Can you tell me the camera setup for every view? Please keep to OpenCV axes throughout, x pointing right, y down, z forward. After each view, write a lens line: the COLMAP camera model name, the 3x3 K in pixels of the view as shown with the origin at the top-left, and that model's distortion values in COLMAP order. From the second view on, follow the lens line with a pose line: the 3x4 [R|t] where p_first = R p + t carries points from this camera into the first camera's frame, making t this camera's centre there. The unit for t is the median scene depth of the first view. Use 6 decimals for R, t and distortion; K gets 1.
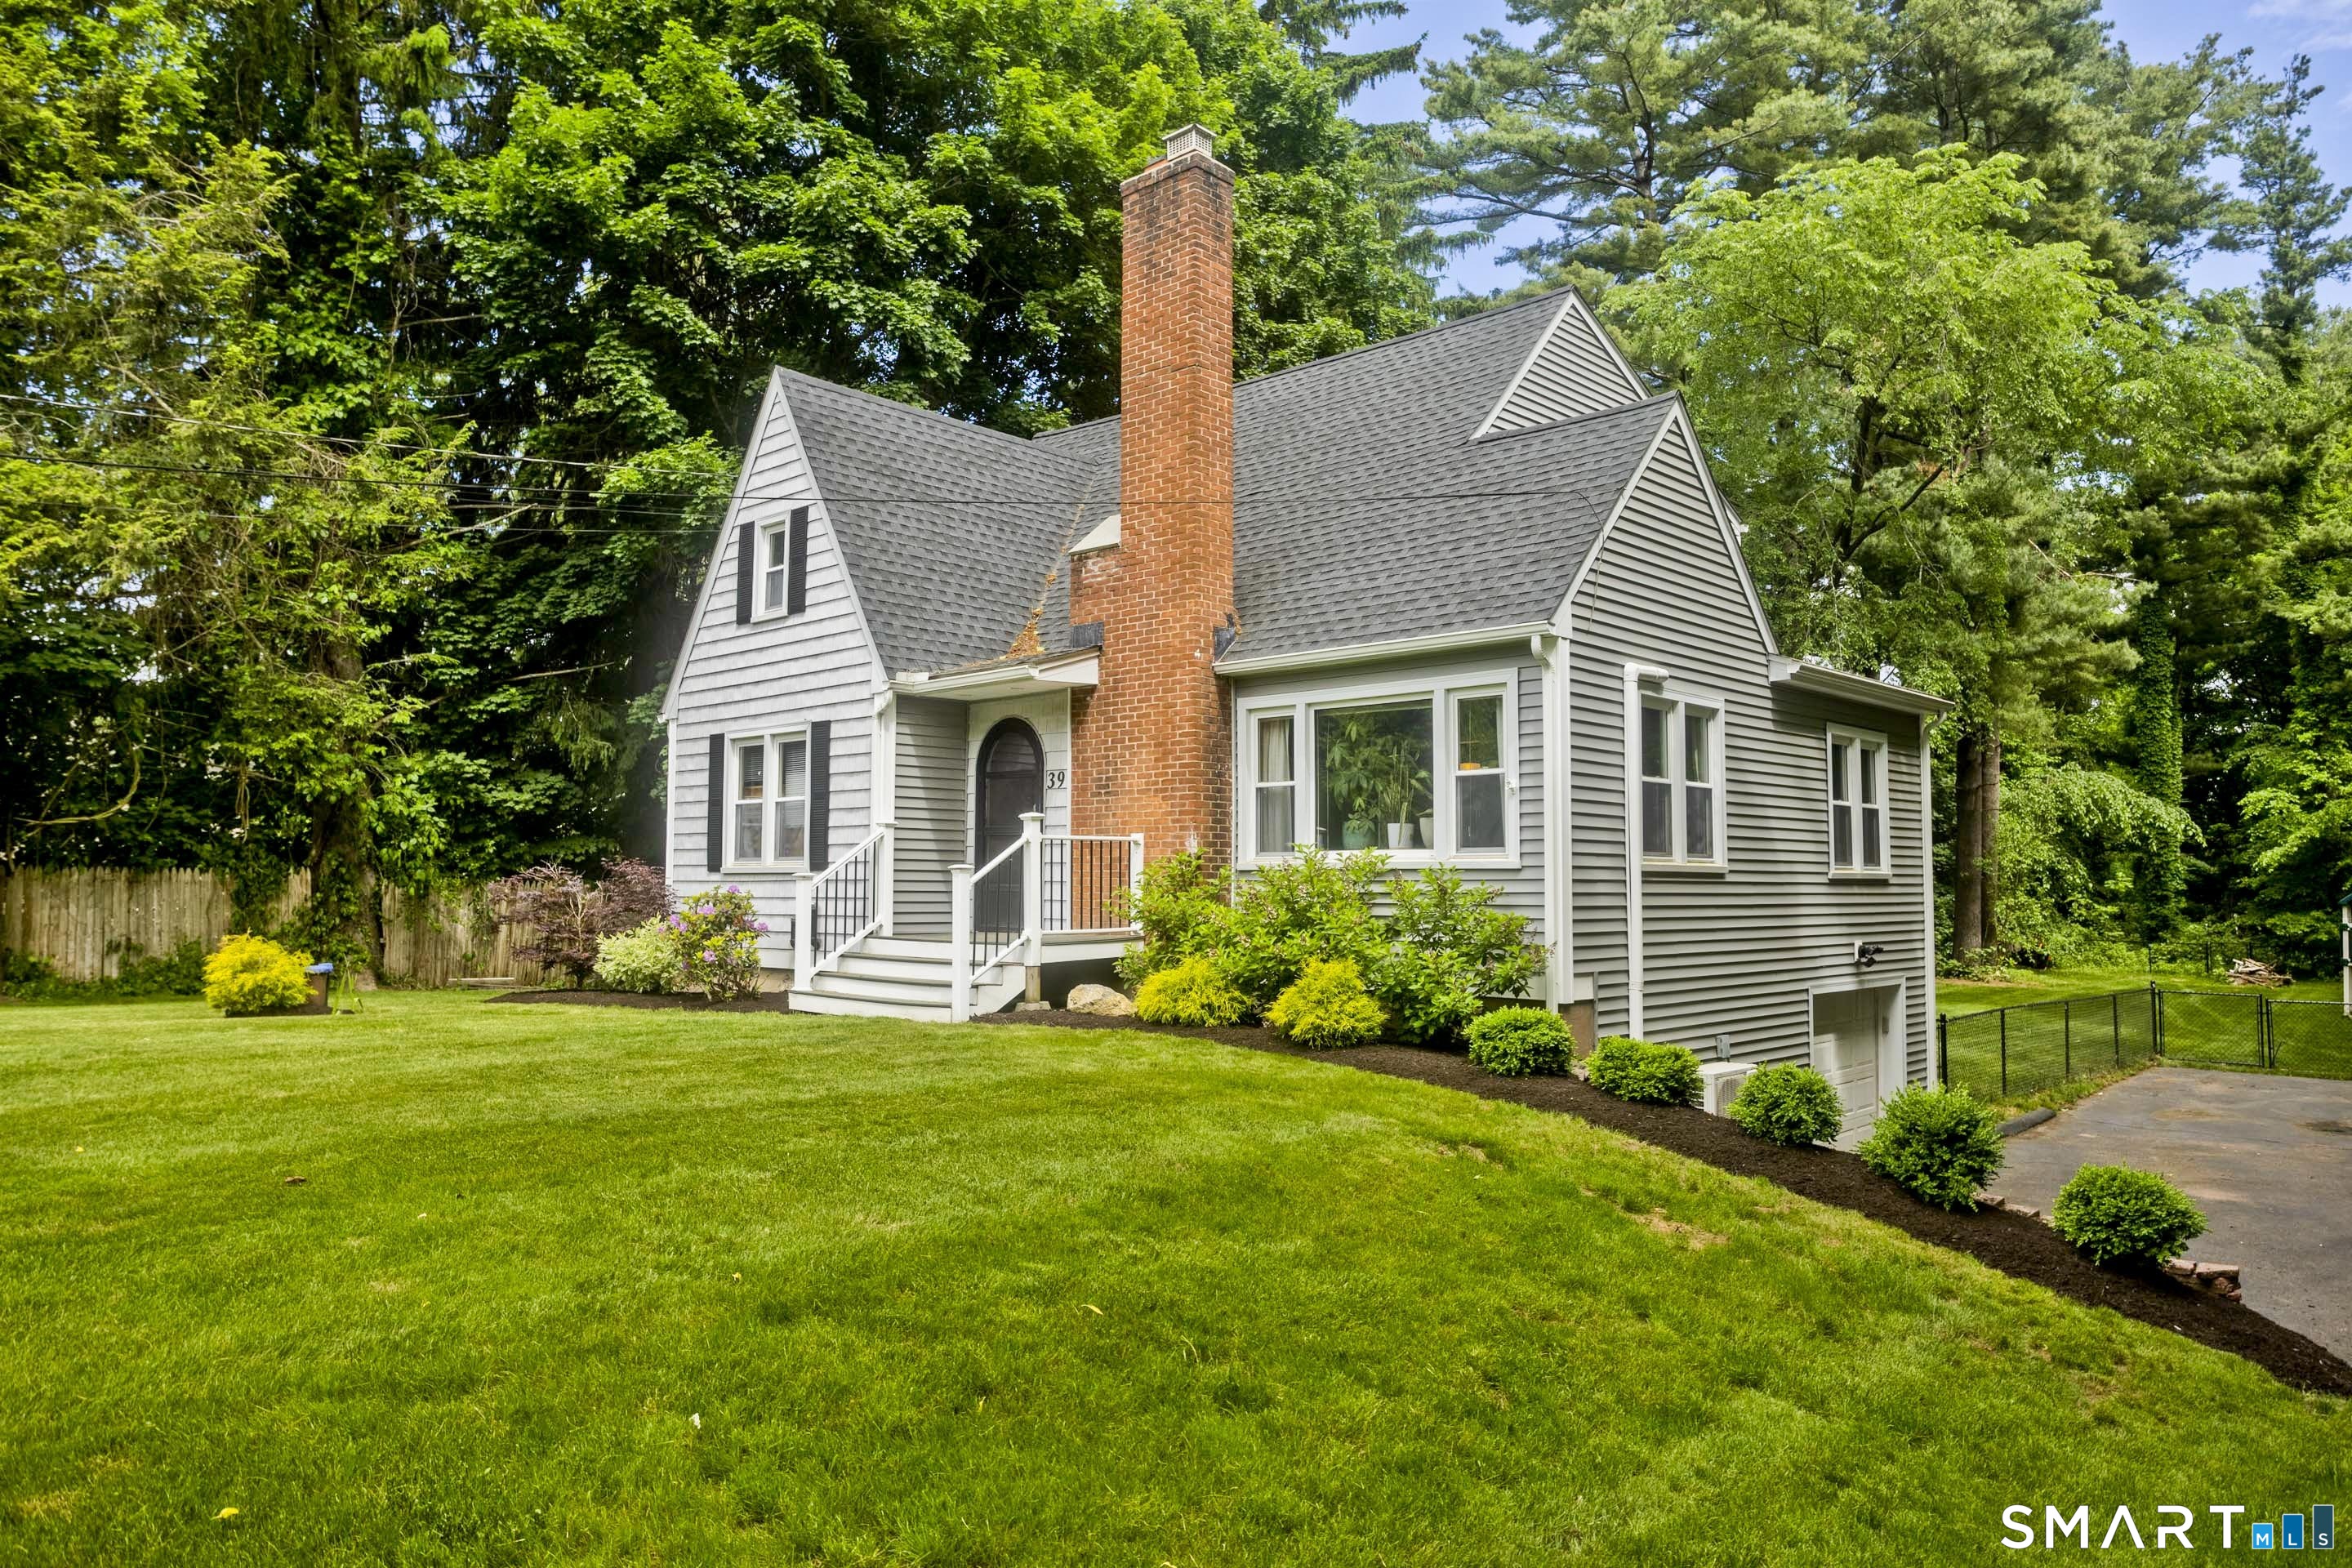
lens RADIAL K [[1581.6, 0, 1173.3], [0, 1581.6, 790.4], [0, 0, 1]] dist [0.009003, 0.016336]
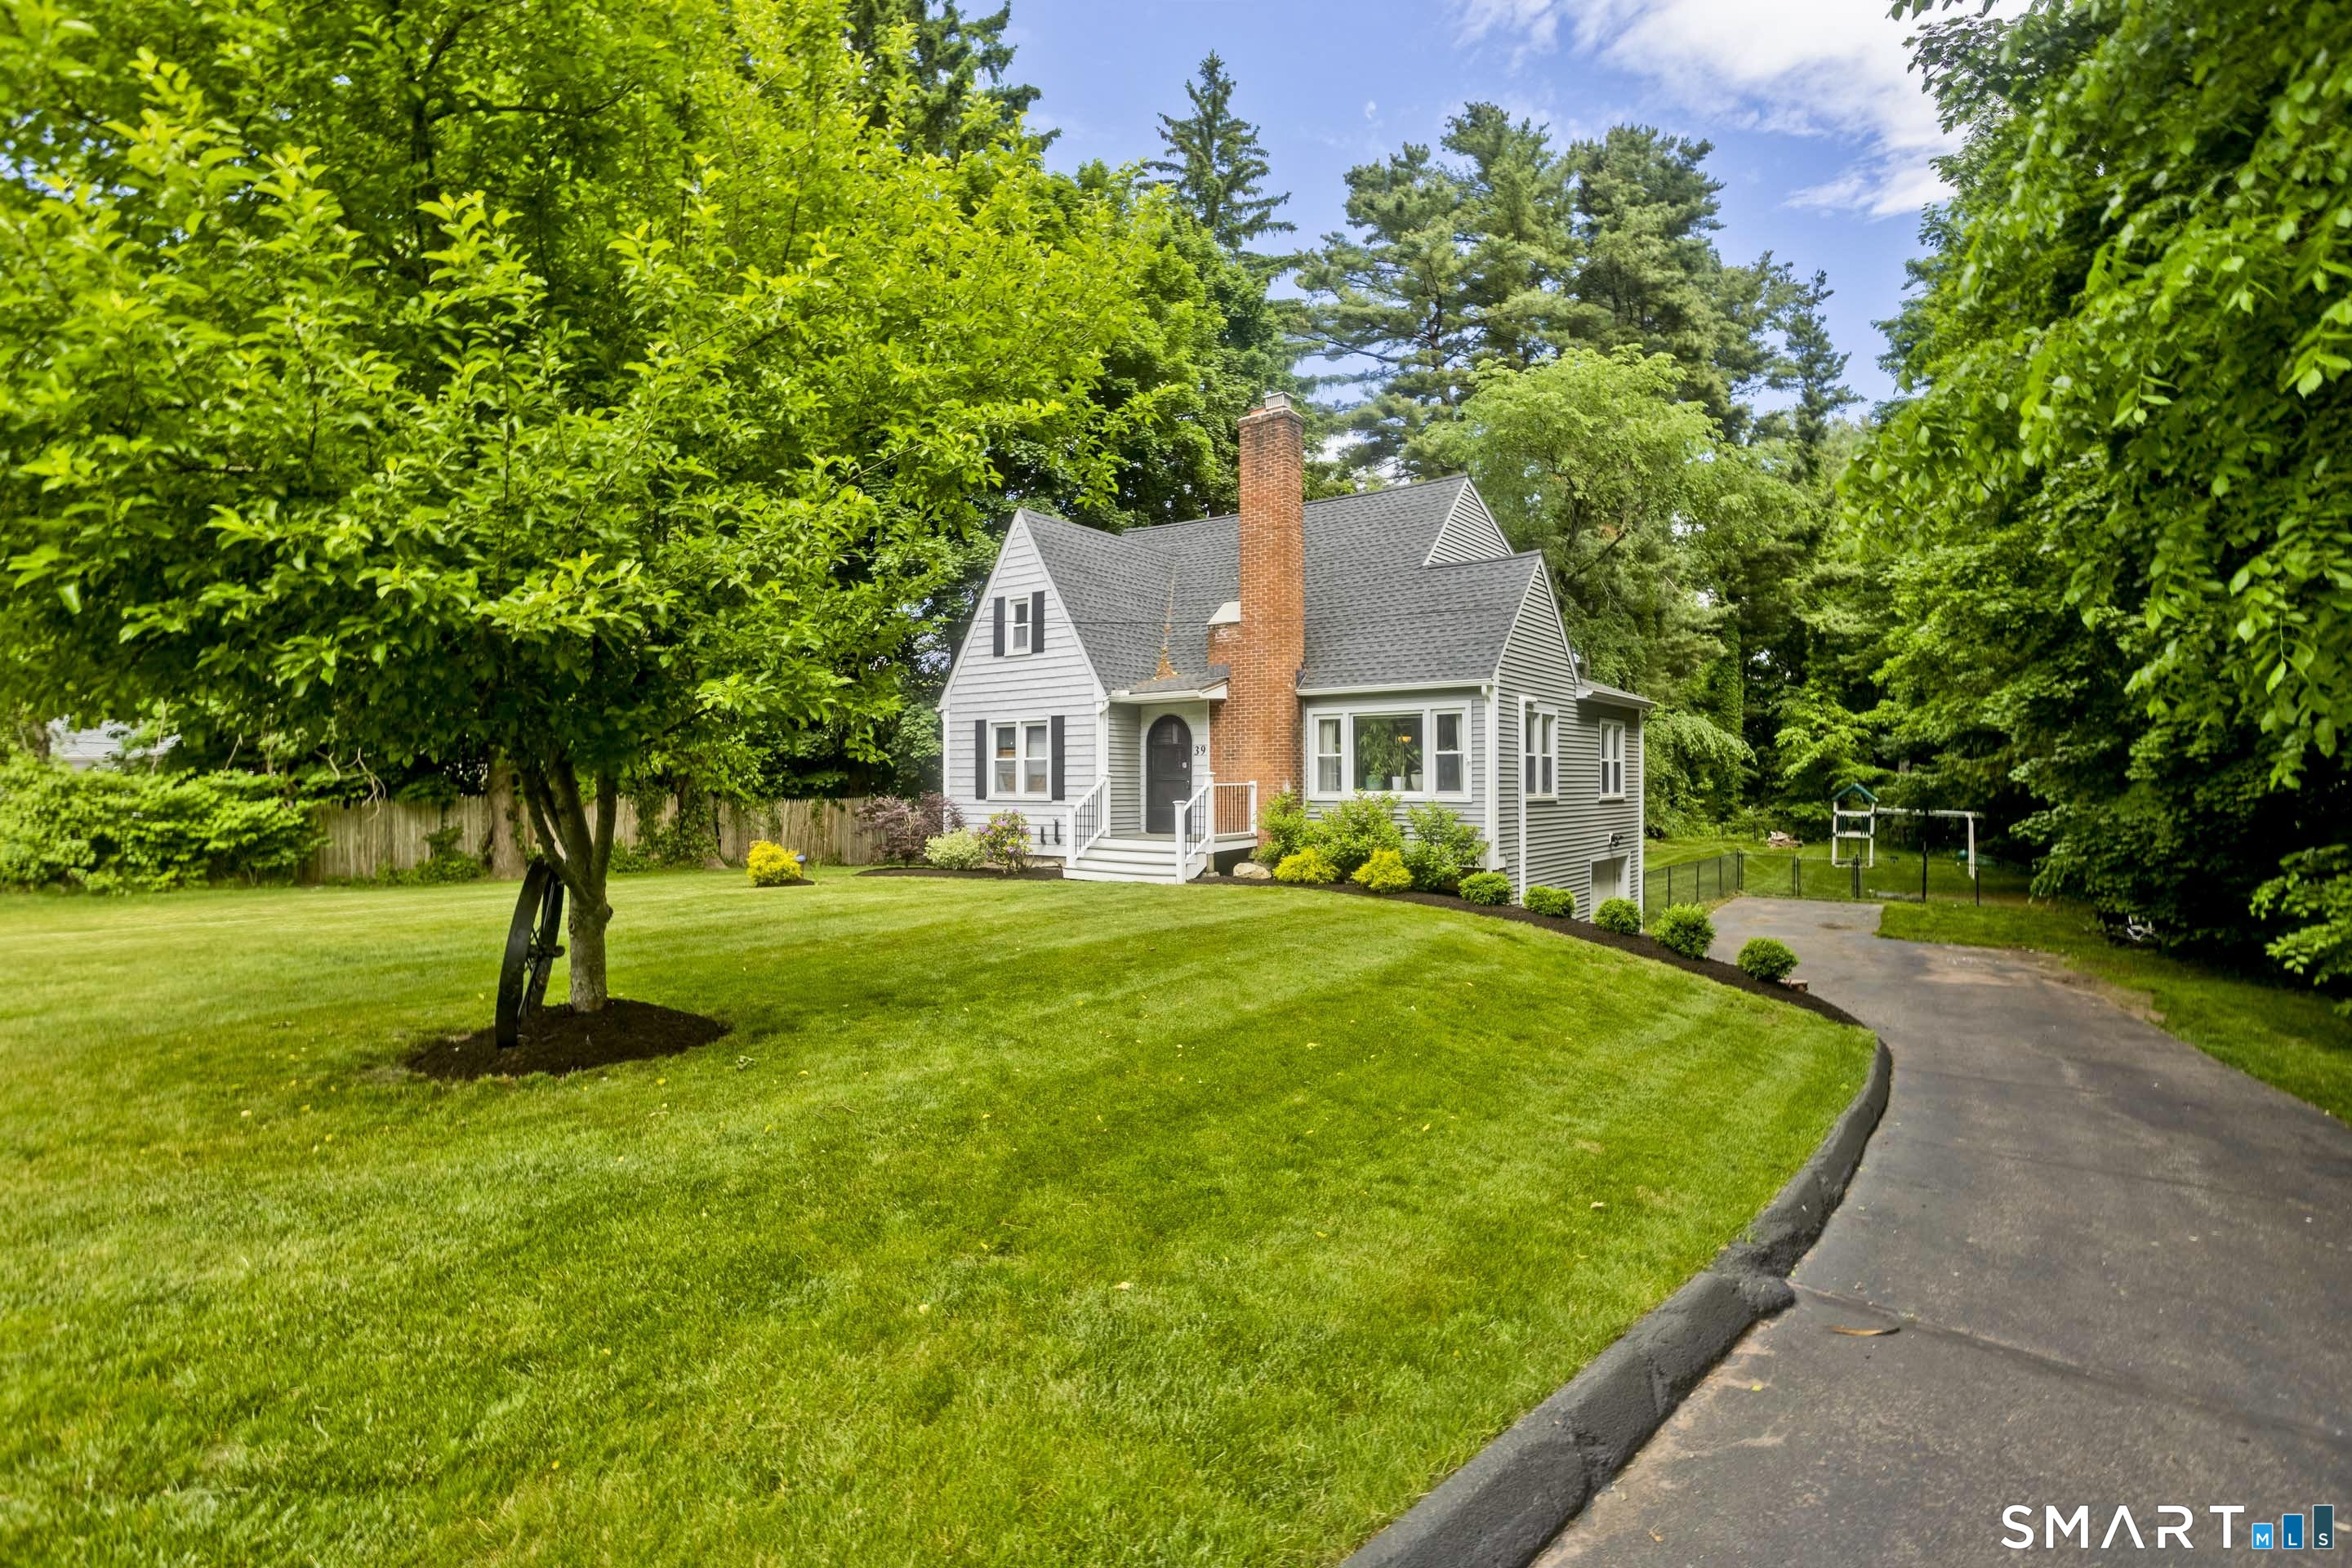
lens RADIAL K [[1129.8, 0, 1174.8], [0, 1129.8, 780.3], [0, 0, 1]] dist [-0.013264, 0.003826]
pose [[0.994182, -0.005202, 0.107586, -0.215387], [-0.001055, 0.998315, 0.058019, -0.042280], [-0.107707, -0.057795, 0.992501, -0.256383]]
